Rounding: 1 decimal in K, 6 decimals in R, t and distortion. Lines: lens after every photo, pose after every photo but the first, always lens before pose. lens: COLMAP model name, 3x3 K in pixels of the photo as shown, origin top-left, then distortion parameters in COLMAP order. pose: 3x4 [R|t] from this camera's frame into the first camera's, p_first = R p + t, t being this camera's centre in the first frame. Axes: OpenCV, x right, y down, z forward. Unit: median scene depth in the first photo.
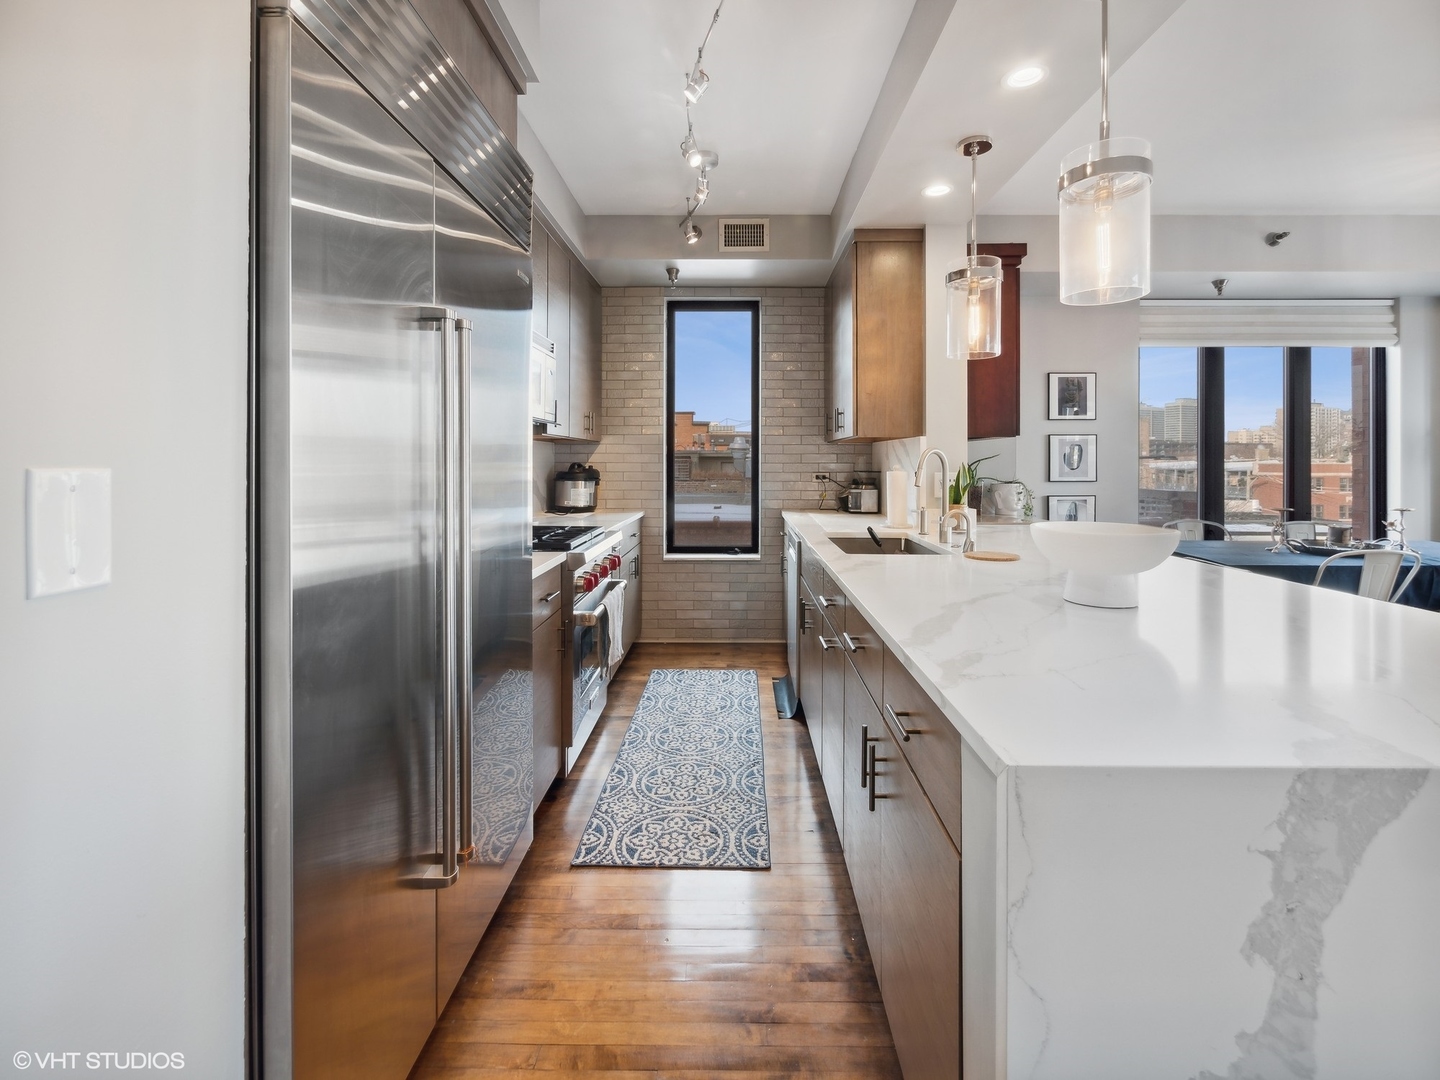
lens RADIAL K [[643.0, 0, 731.9], [0, 643.0, 472.3], [0, 0, 1]] dist [-0.003957, 0.000302]
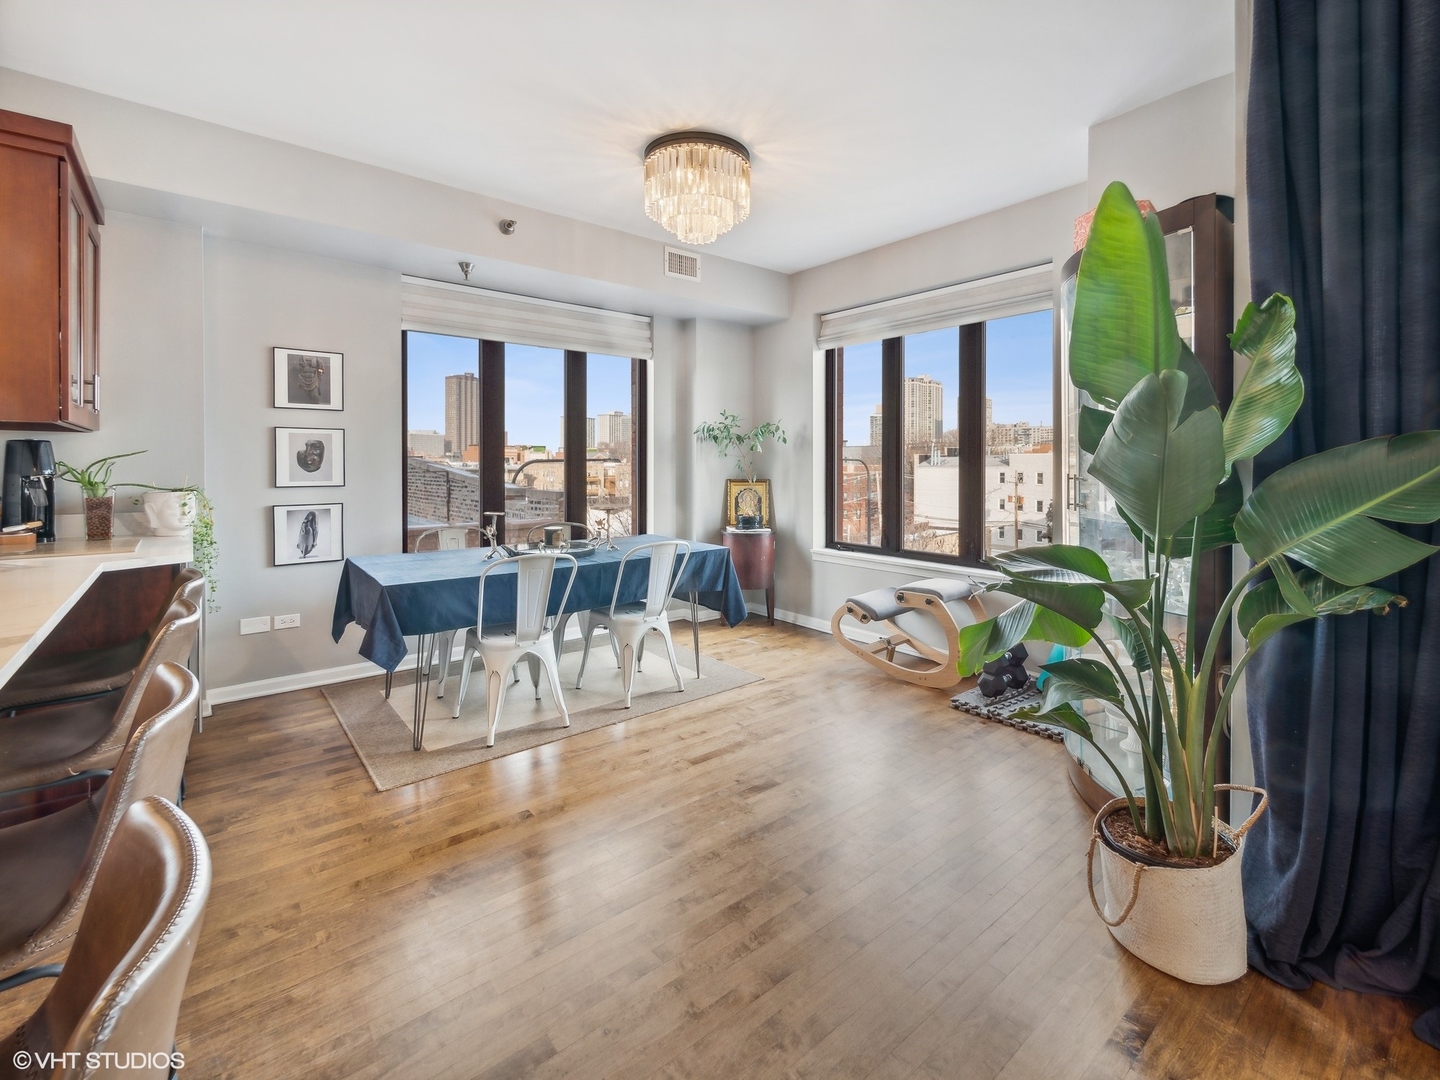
lens RADIAL K [[643.0, 0, 731.9], [0, 643.0, 472.3], [0, 0, 1]] dist [-0.003957, 0.000302]
pose [[0.765710, -0.006210, 0.643156, 0.432971], [0.007823, 0.999969, 0.000342, 0.001091], [-0.643138, 0.004769, 0.765735, 0.052524]]
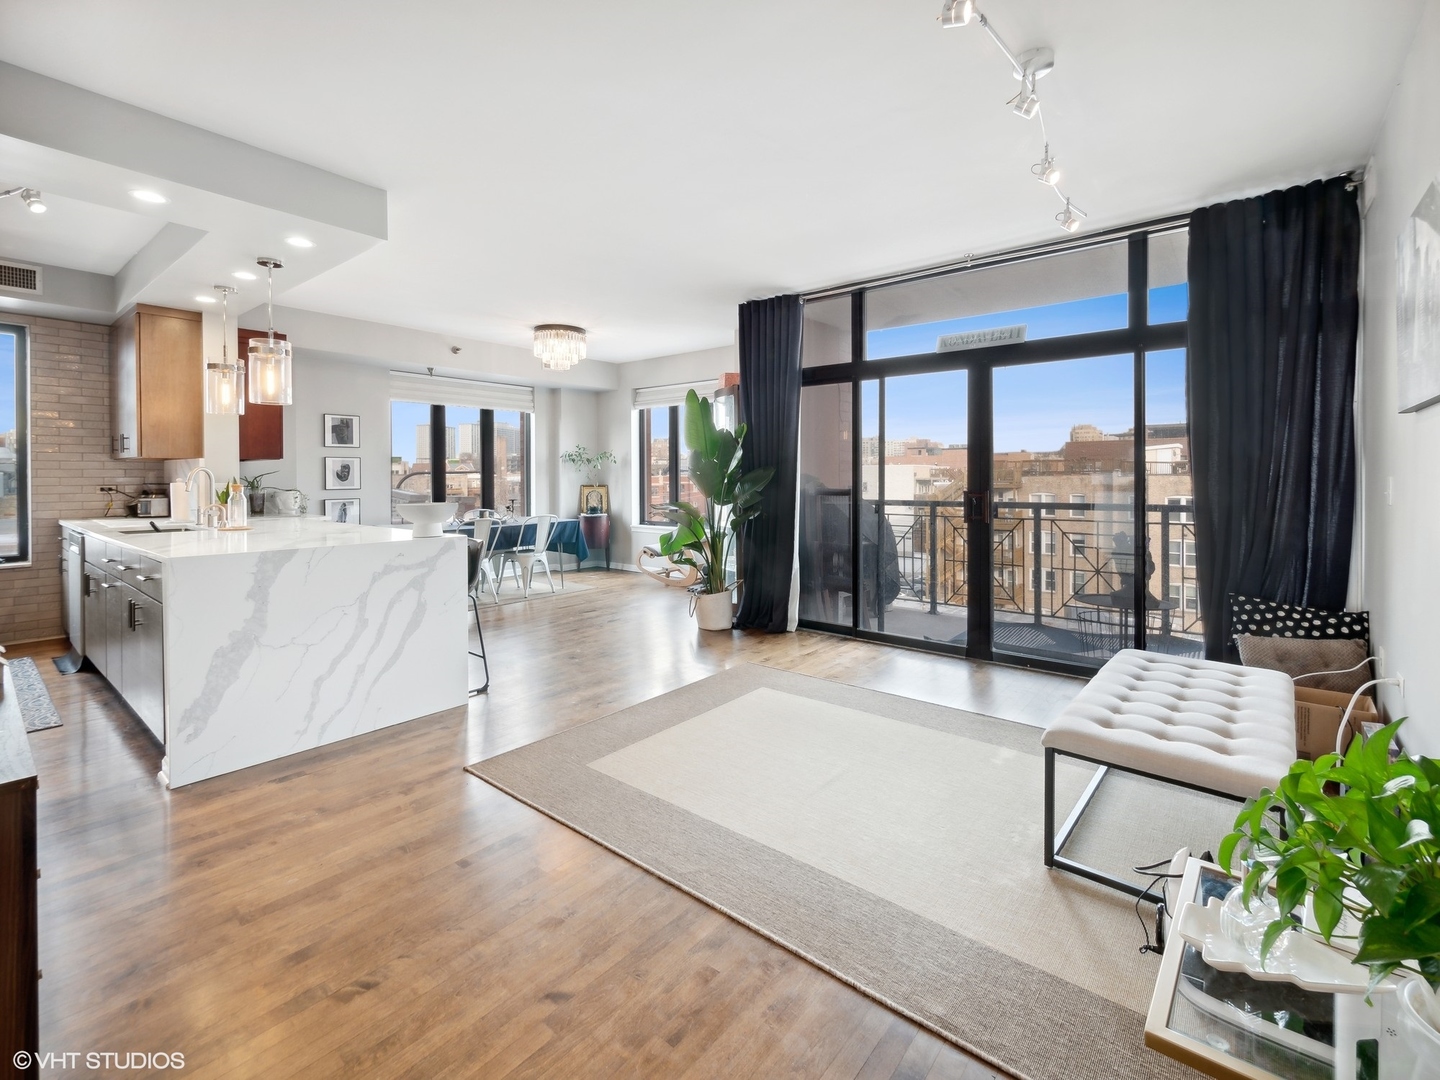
lens RADIAL K [[651.1, 0, 736.3], [0, 651.1, 480.4], [0, 0, 1]] dist [-0.001048, -0.000316]
pose [[0.621798, -0.007535, 0.783141, -0.076634], [0.014955, 0.999886, -0.002254, 0.011601], [-0.783035, 0.013113, 0.621840, -0.646295]]
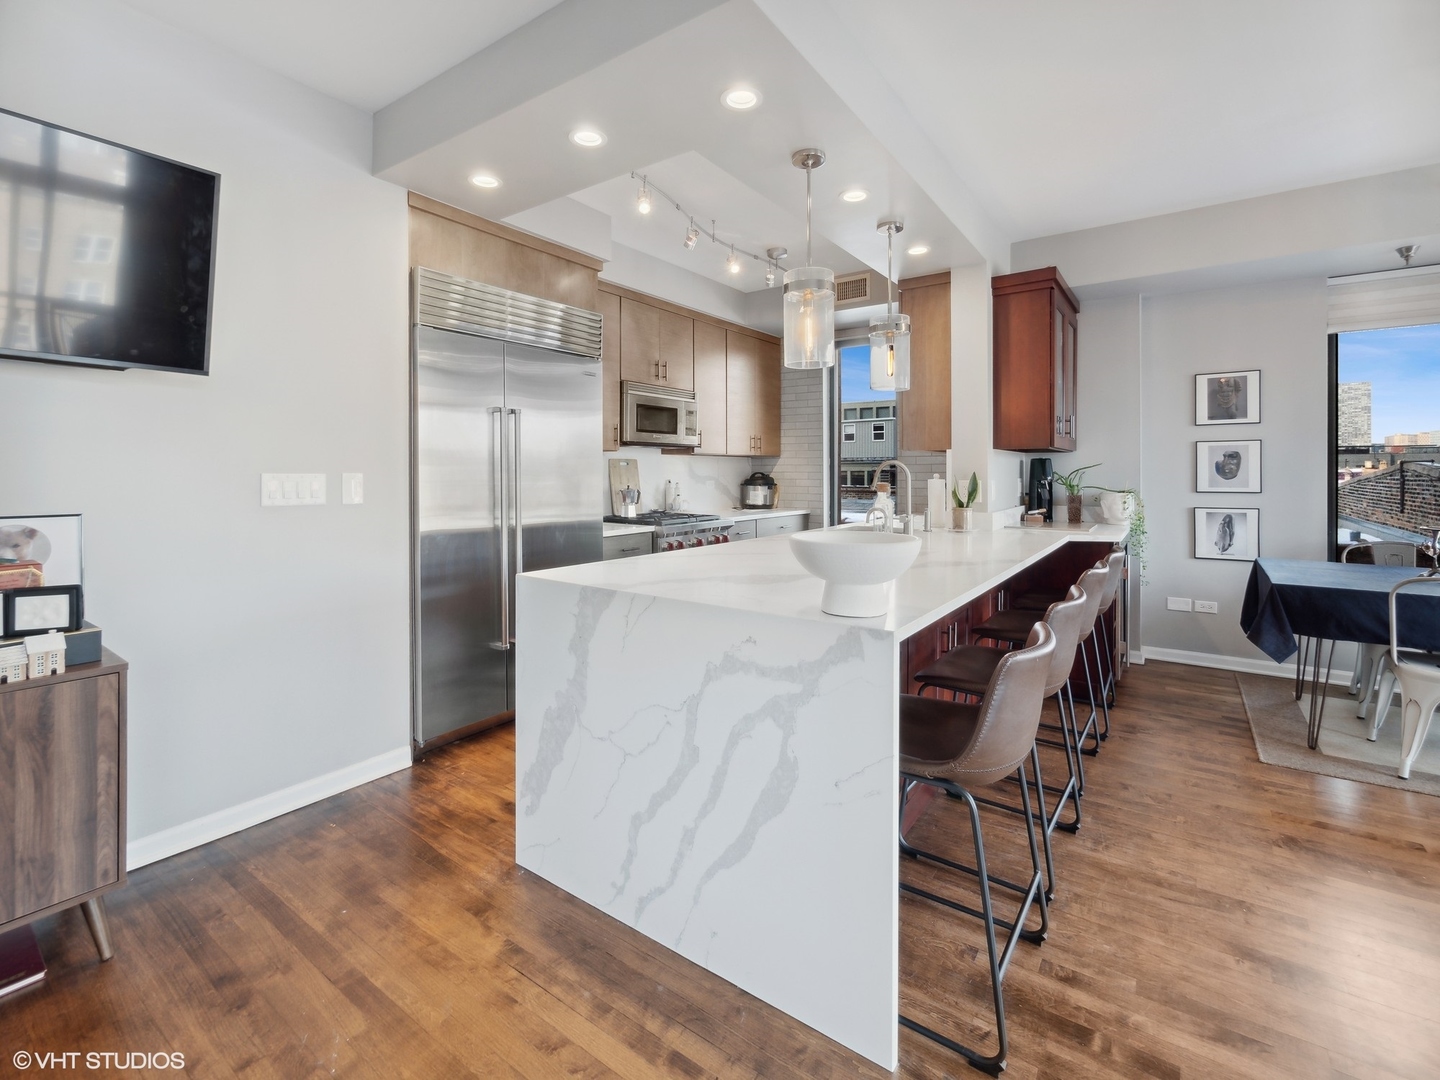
lens RADIAL K [[643.0, 0, 731.9], [0, 643.0, 472.3], [0, 0, 1]] dist [-0.003957, 0.000302]
pose [[0.819896, -0.002055, -0.572510, 0.491453], [-0.005921, 0.999910, -0.012069, 0.001803], [0.572483, 0.013285, 0.819809, -0.146271]]
